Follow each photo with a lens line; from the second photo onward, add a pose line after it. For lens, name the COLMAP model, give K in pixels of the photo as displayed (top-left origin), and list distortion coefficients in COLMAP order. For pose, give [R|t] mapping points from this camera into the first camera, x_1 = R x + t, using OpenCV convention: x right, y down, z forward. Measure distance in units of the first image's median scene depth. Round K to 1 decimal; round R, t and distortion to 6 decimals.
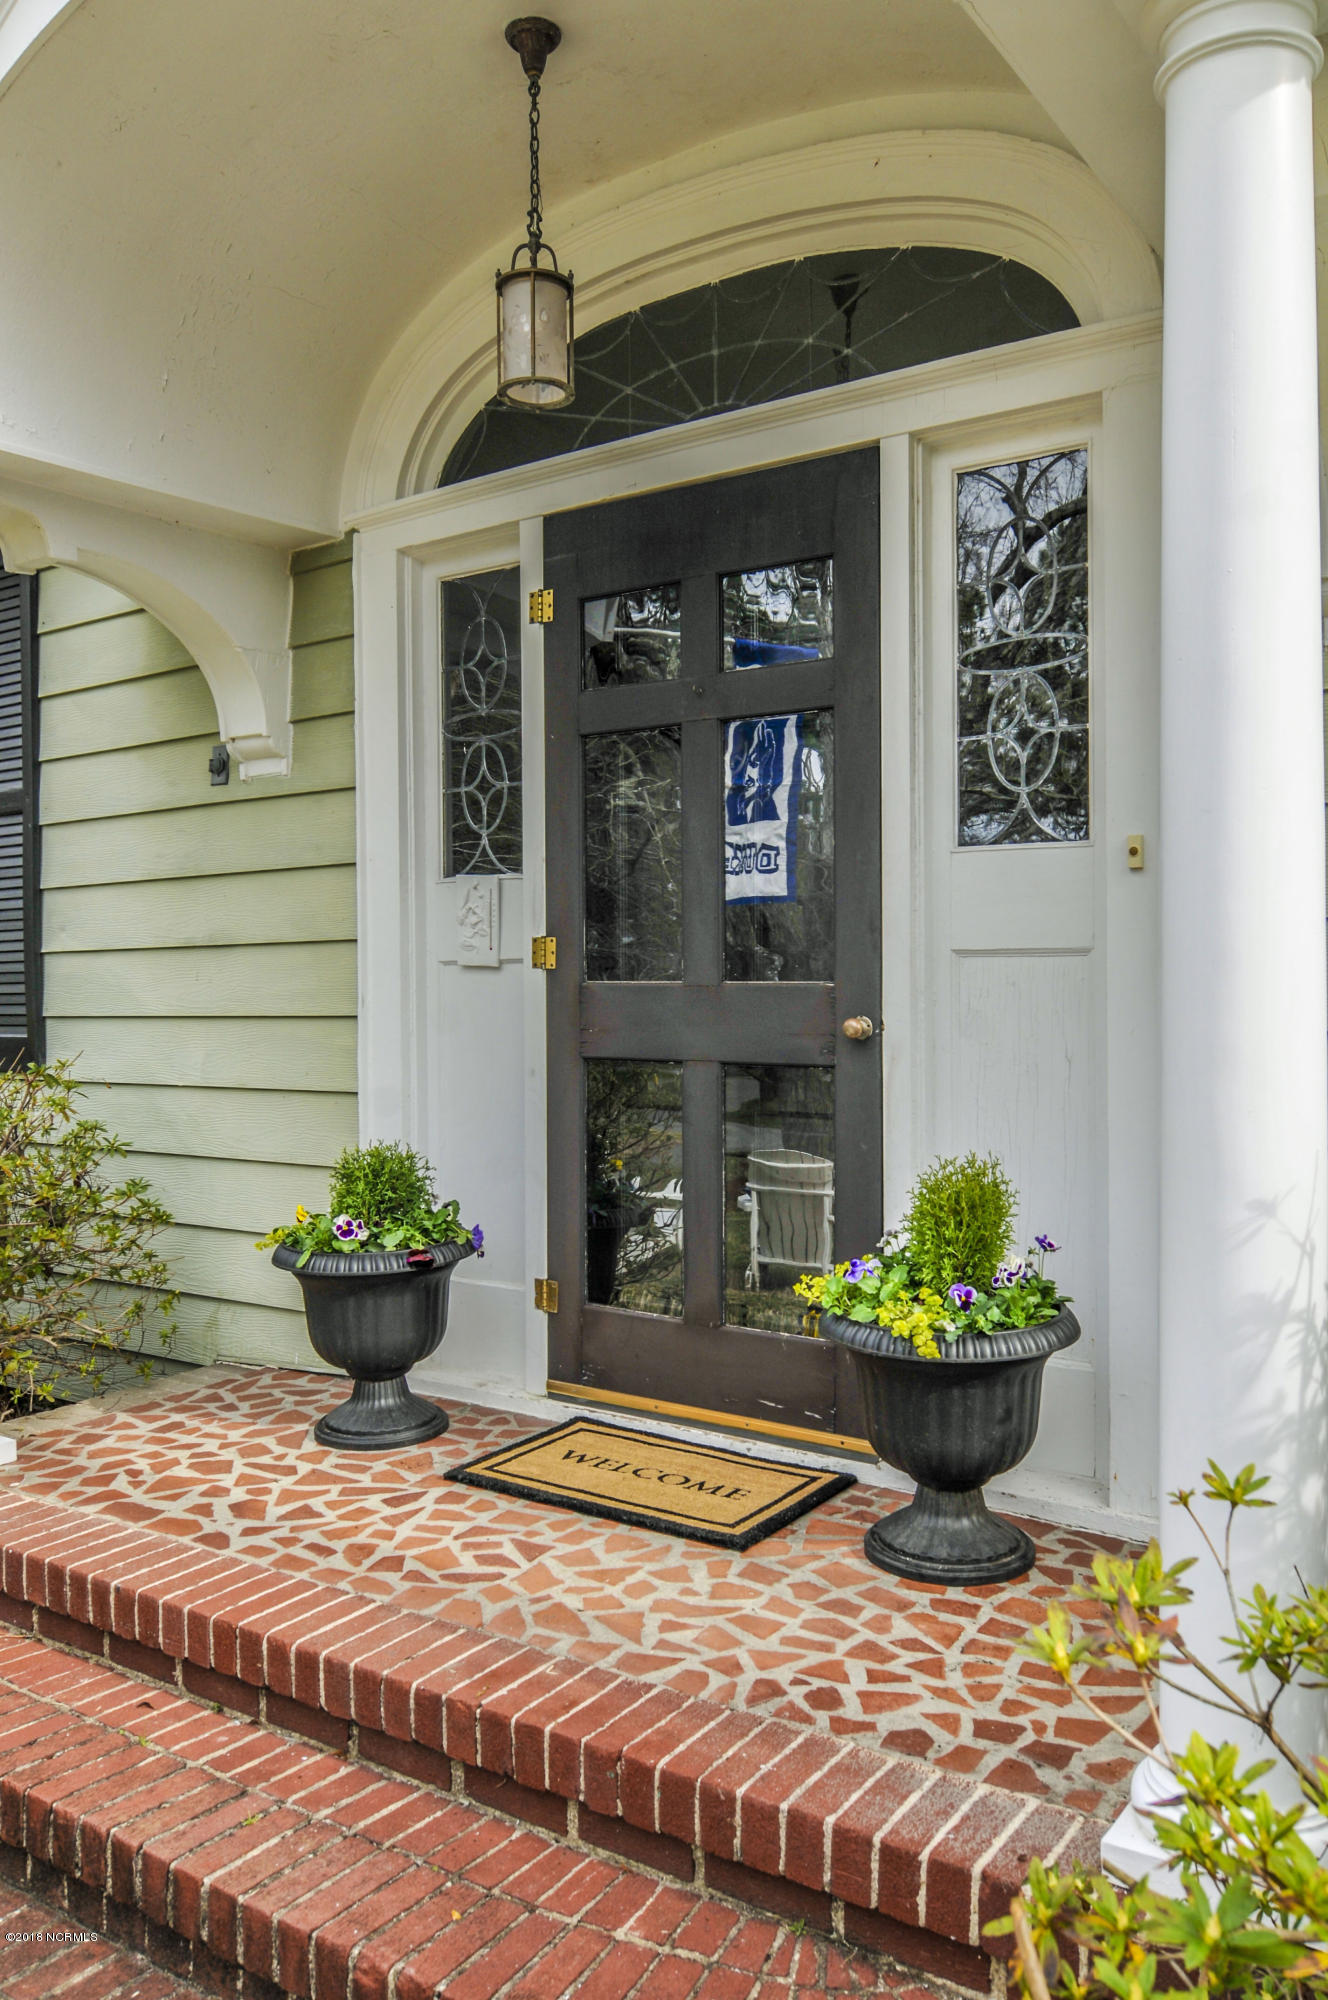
lens RADIAL K [[1559.9, 0, 664.0], [0, 1559.9, 1000.0], [0, 0, 1]] dist [-0.000985, -0.004667]
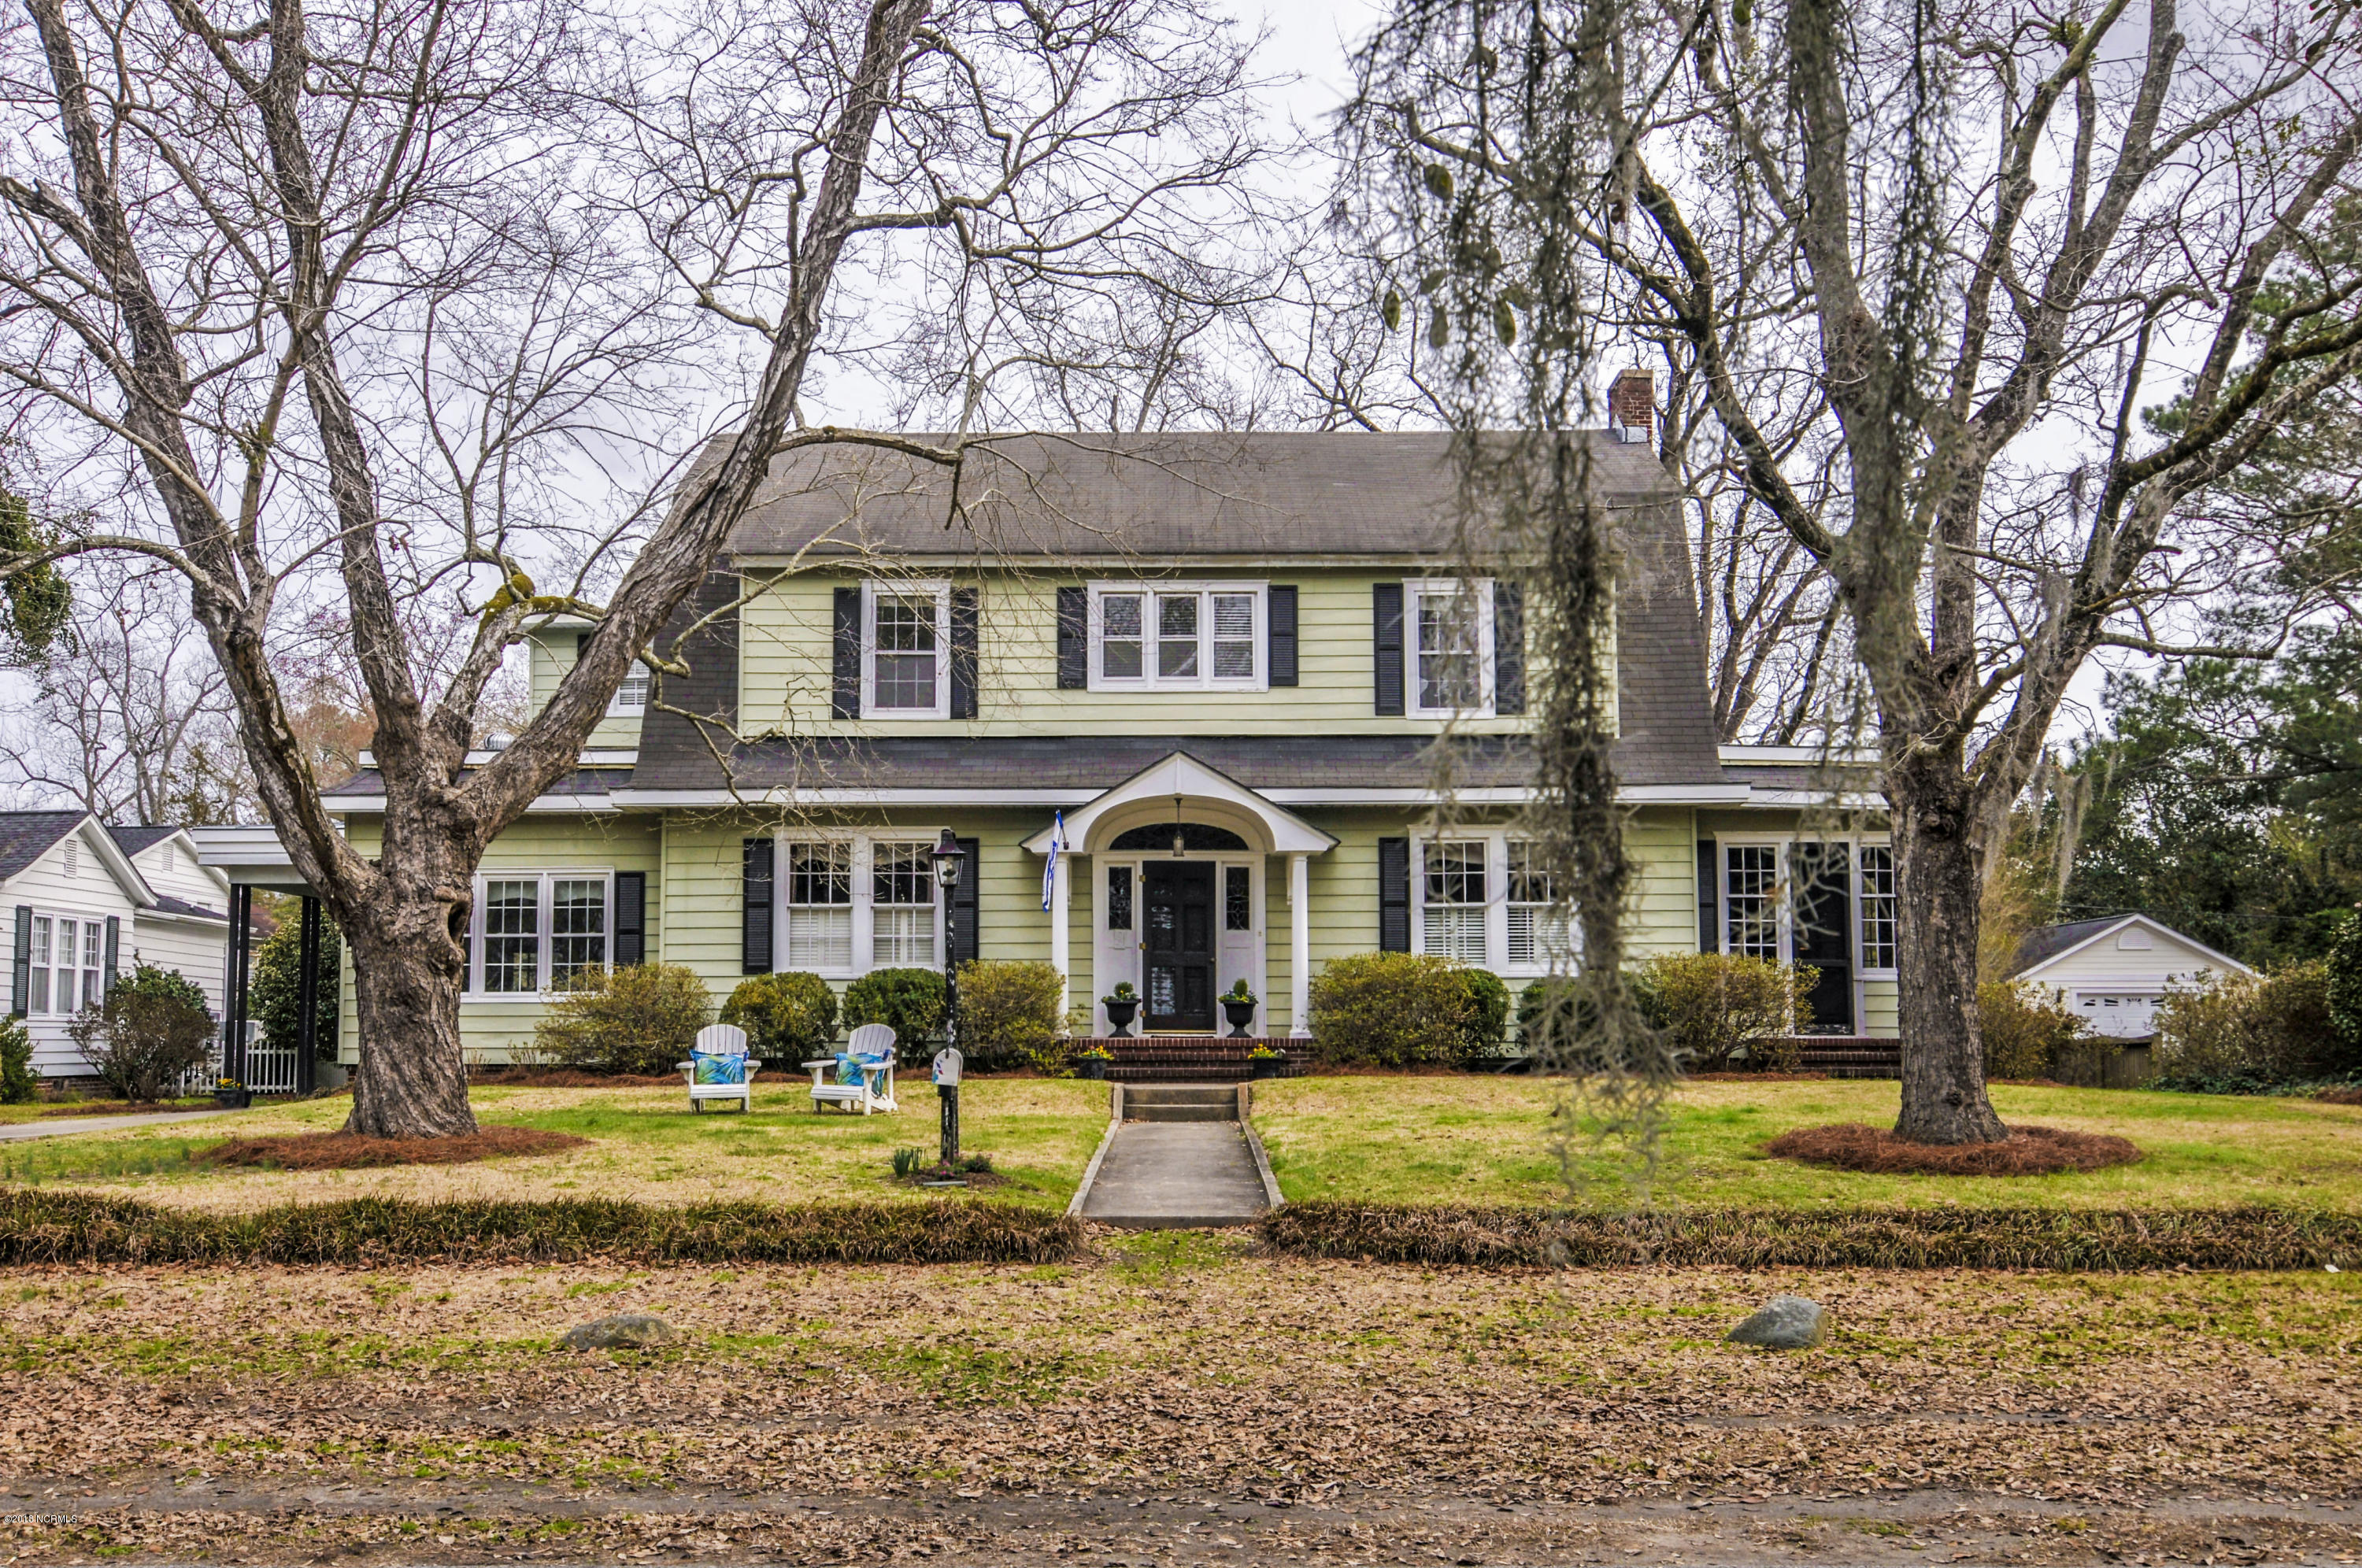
lens RADIAL K [[2405.2, 0, 1181.0], [0, 2405.2, 784.0], [0, 0, 1]] dist [-0.004160, 0.012112]
pose [[0.822469, 0.065772, 0.564994, -4.460805], [-0.002250, 0.993661, -0.112399, 0.327989], [-0.568805, 0.091173, 0.817403, -5.564023]]
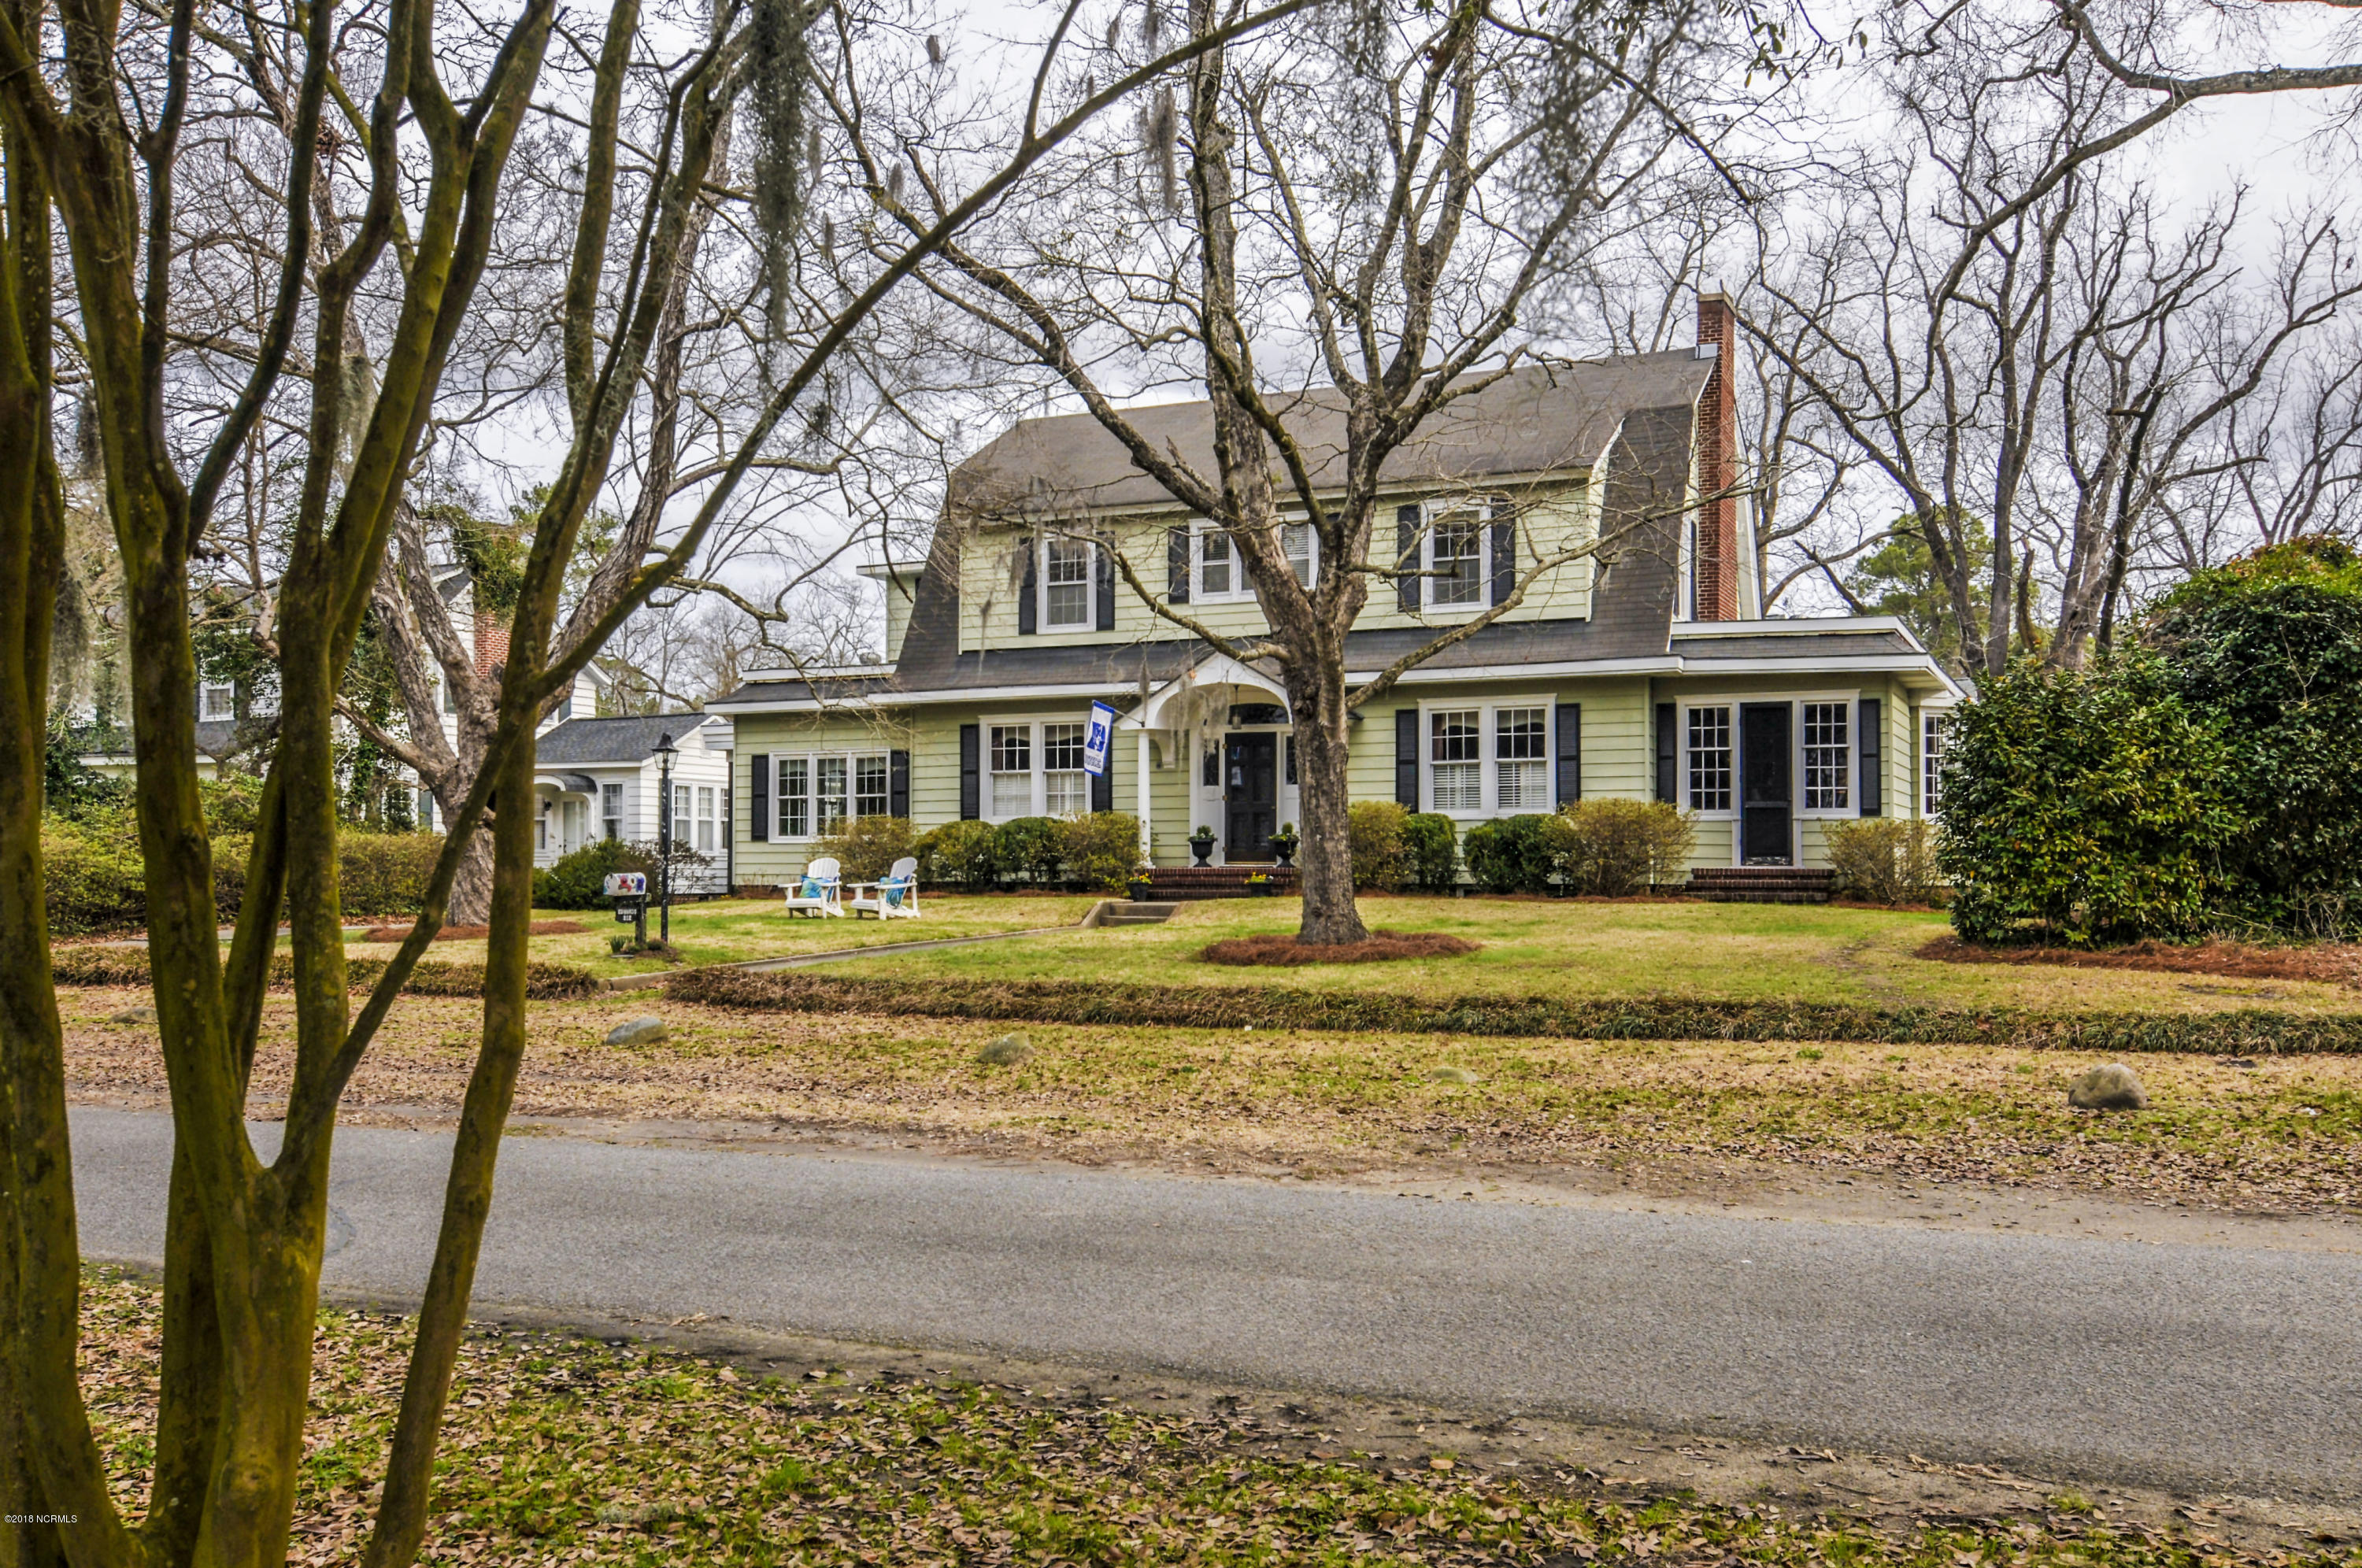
lens RADIAL K [[2040.6, 0, 1182.4], [0, 2040.6, 841.4], [0, 0, 1]] dist [-0.000099, -0.006876]
pose [[0.983766, 0.009900, 0.179183, -1.830107], [-0.006472, 0.999785, -0.019702, 0.331707], [-0.179340, 0.018223, 0.983618, -7.624995]]
